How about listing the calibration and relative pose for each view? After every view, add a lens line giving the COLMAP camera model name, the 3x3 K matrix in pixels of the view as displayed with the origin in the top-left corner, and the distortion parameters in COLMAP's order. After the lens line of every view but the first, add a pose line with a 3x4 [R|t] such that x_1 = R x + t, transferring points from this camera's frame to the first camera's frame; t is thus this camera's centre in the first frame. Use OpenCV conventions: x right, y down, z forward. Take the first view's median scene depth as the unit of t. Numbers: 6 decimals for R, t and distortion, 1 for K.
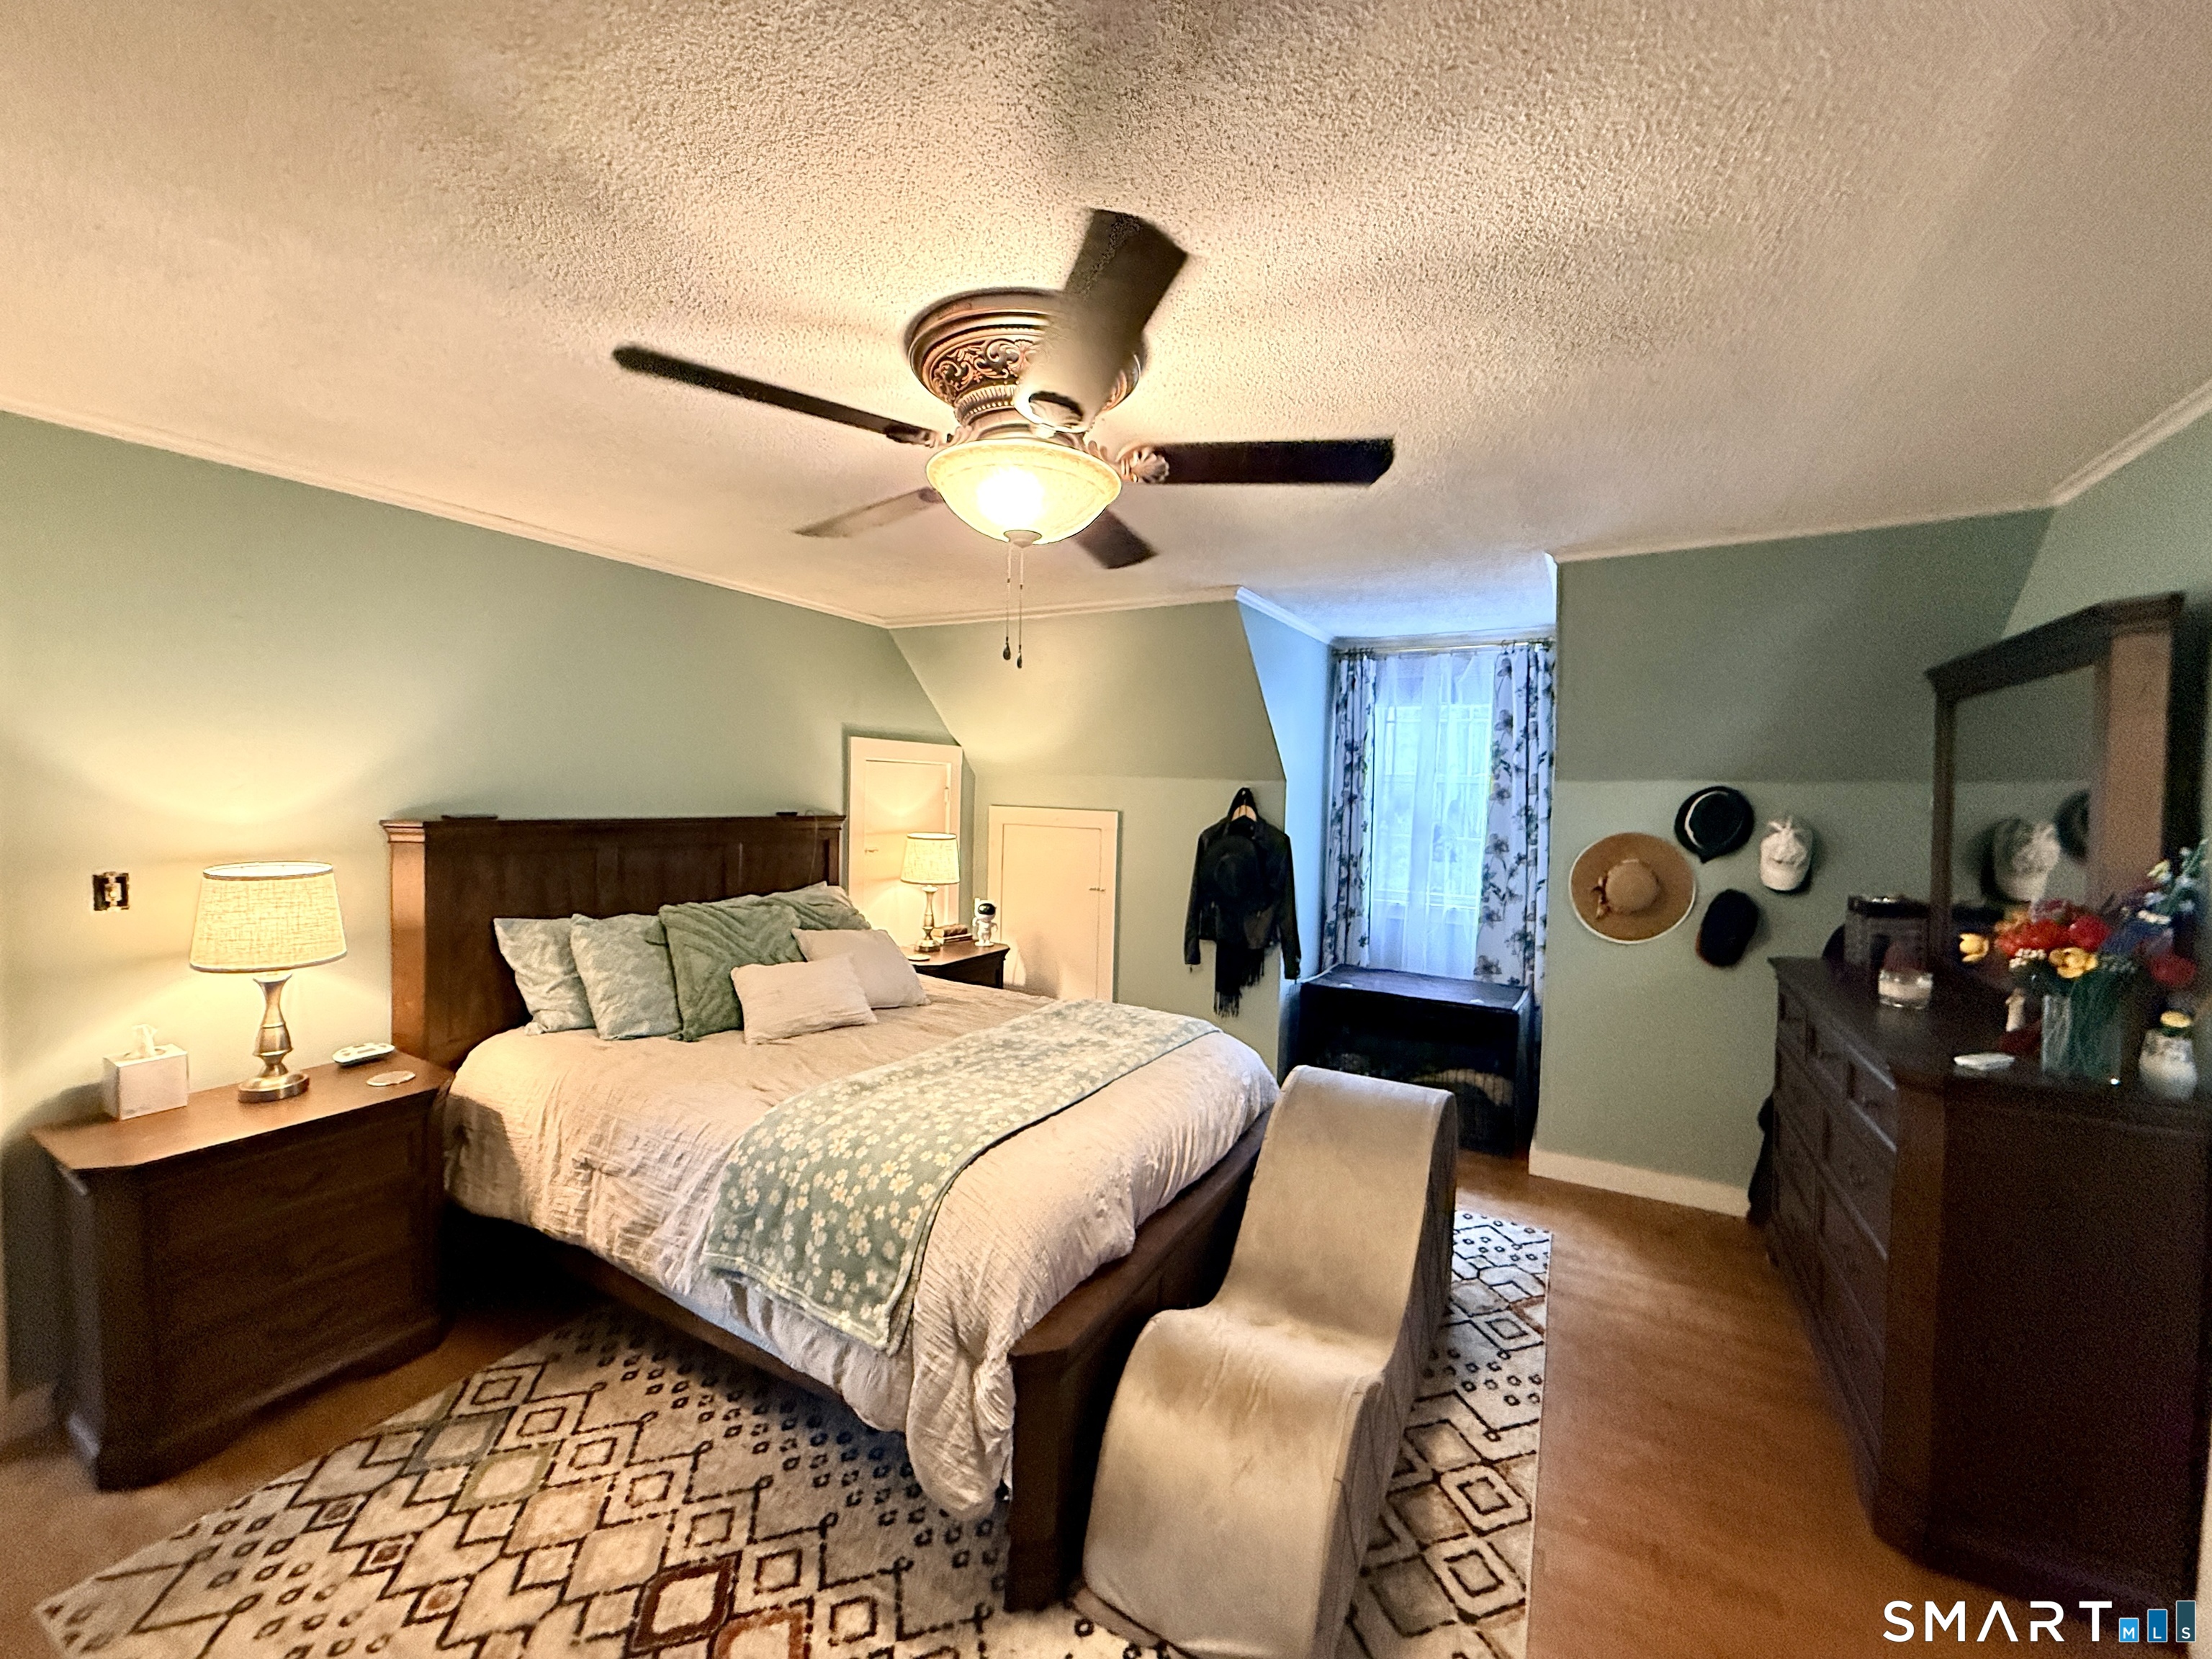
lens RADIAL K [[881.6, 0, 1104.6], [0, 881.6, 828.6], [0, 0, 1]] dist [-0.002186, -0.000455]
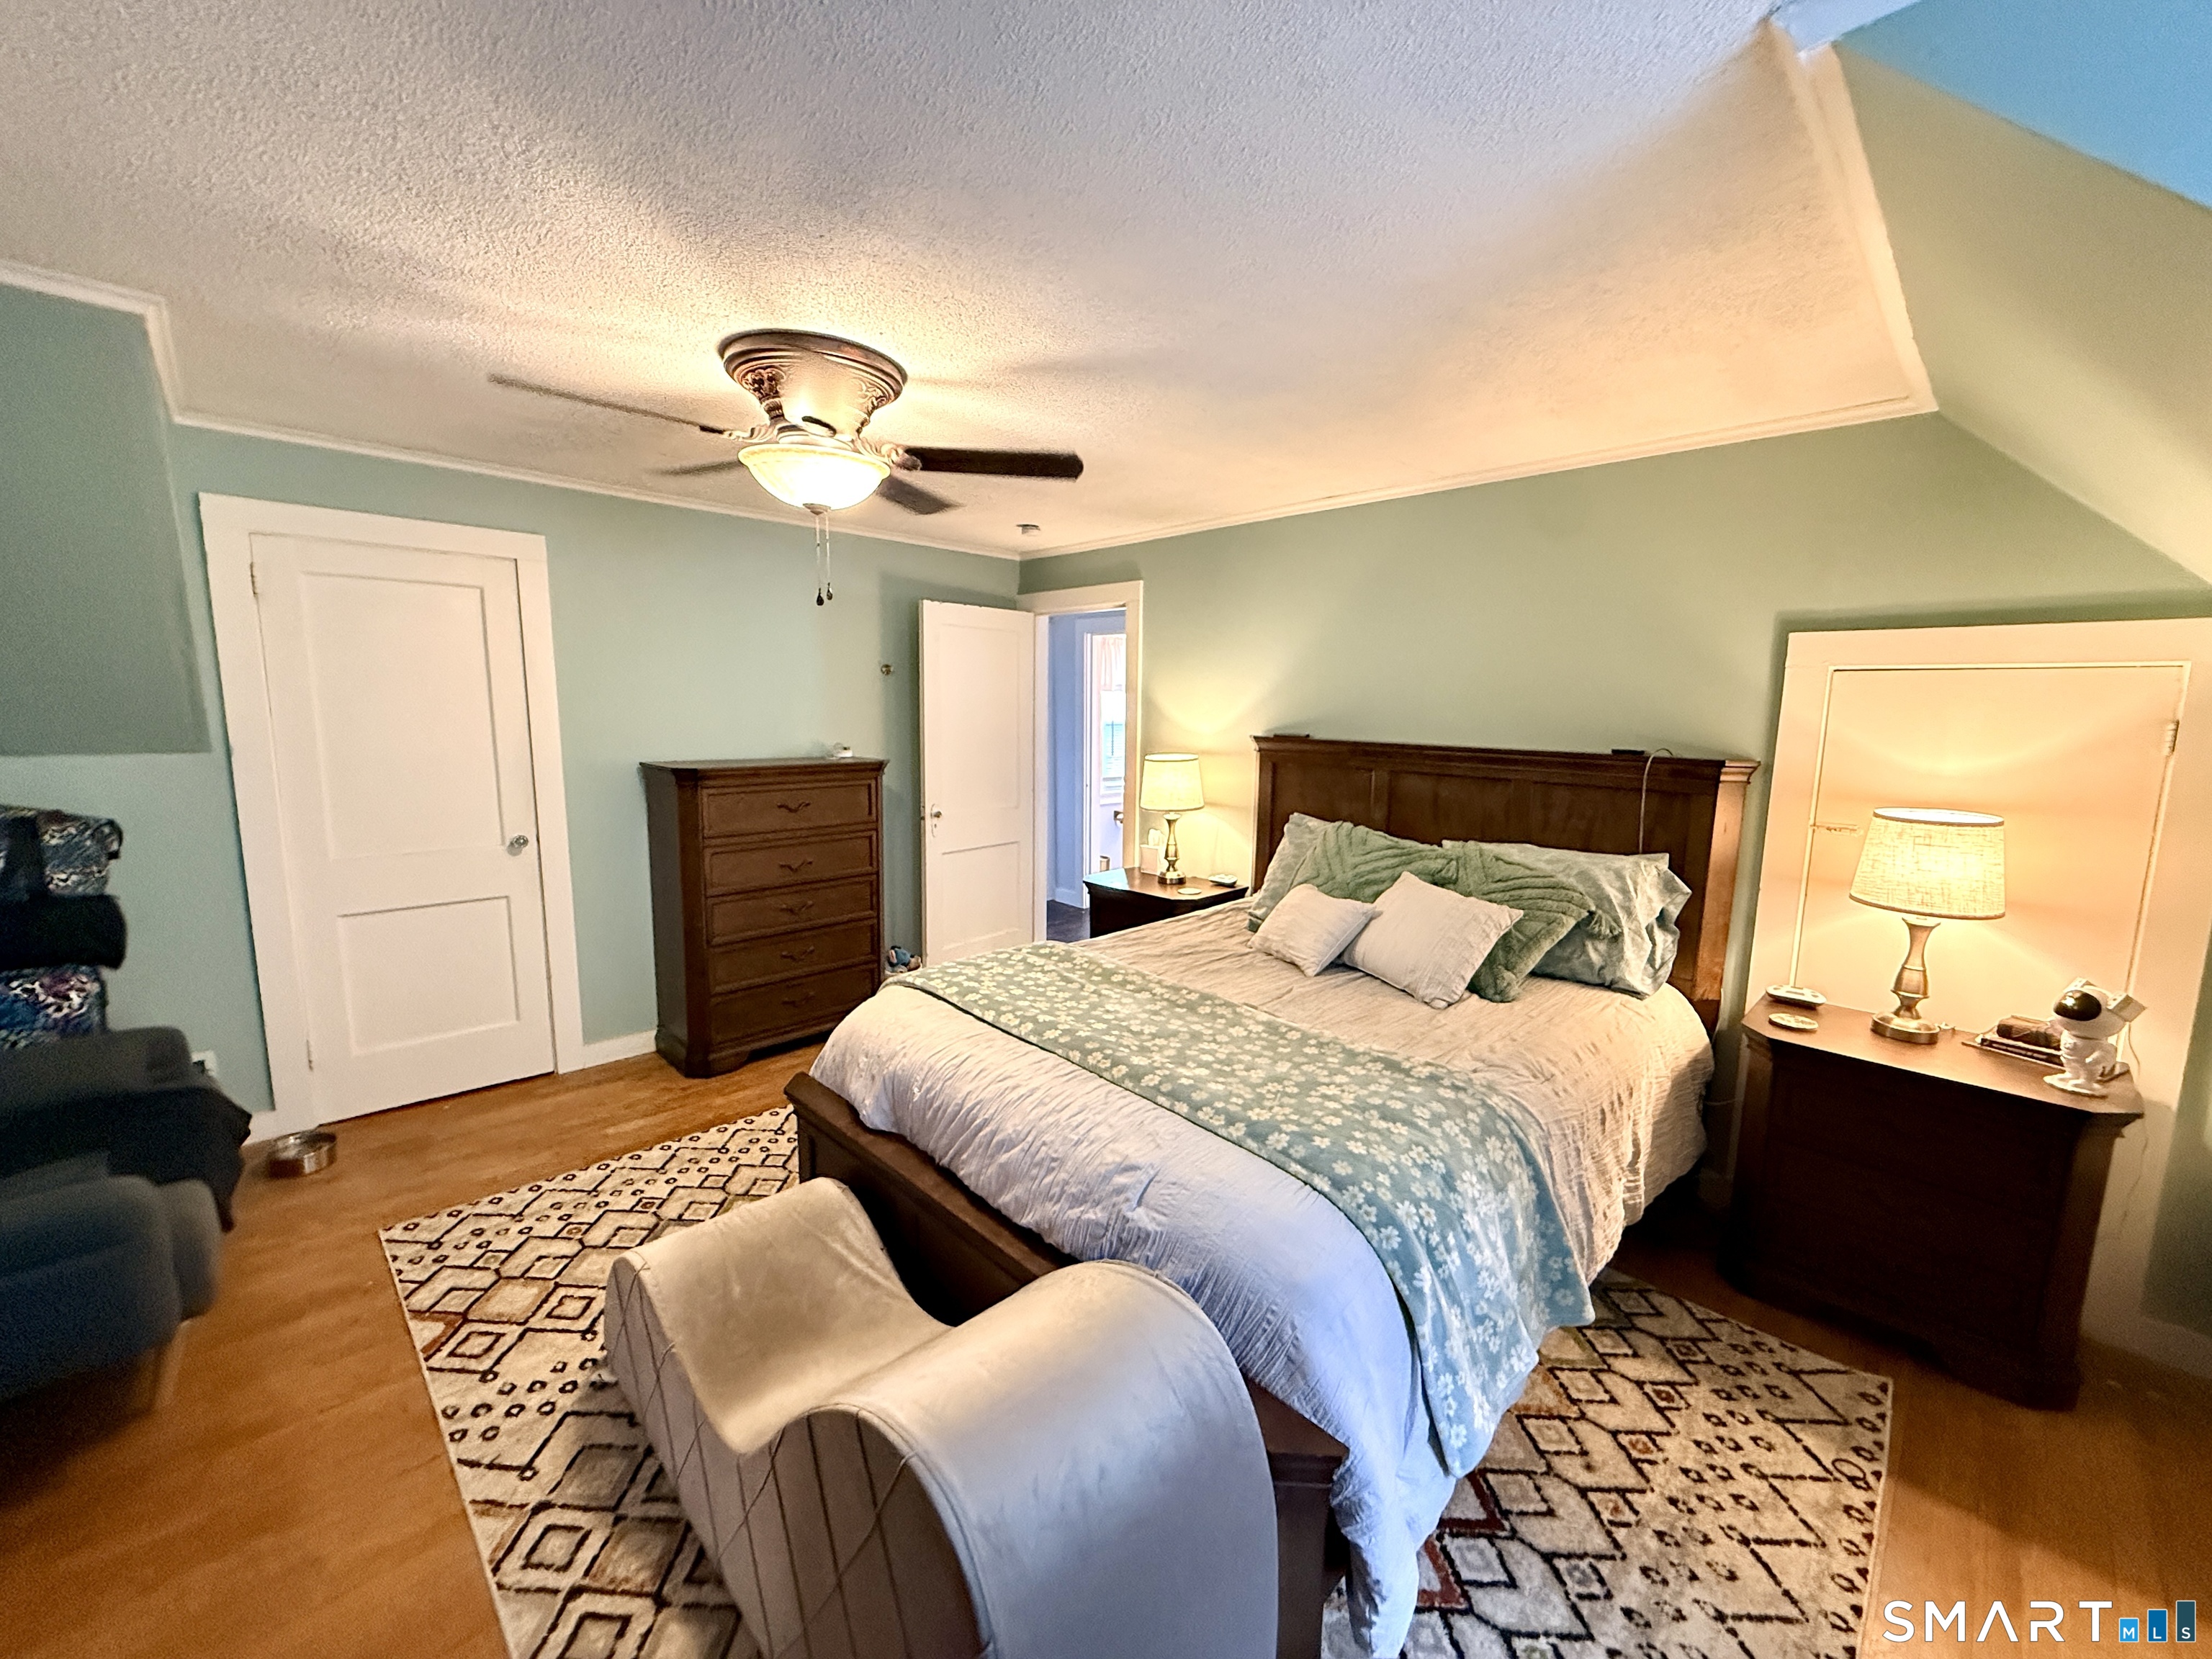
lens RADIAL K [[881.6, 0, 1128.0], [0, 881.6, 822.3], [0, 0, 1]] dist [-0.002186, -0.000455]
pose [[-0.277822, 0.101180, -0.955289, 0.855217], [-0.056821, 0.990966, 0.121484, -0.040838], [0.958951, 0.088032, -0.269562, 1.421845]]
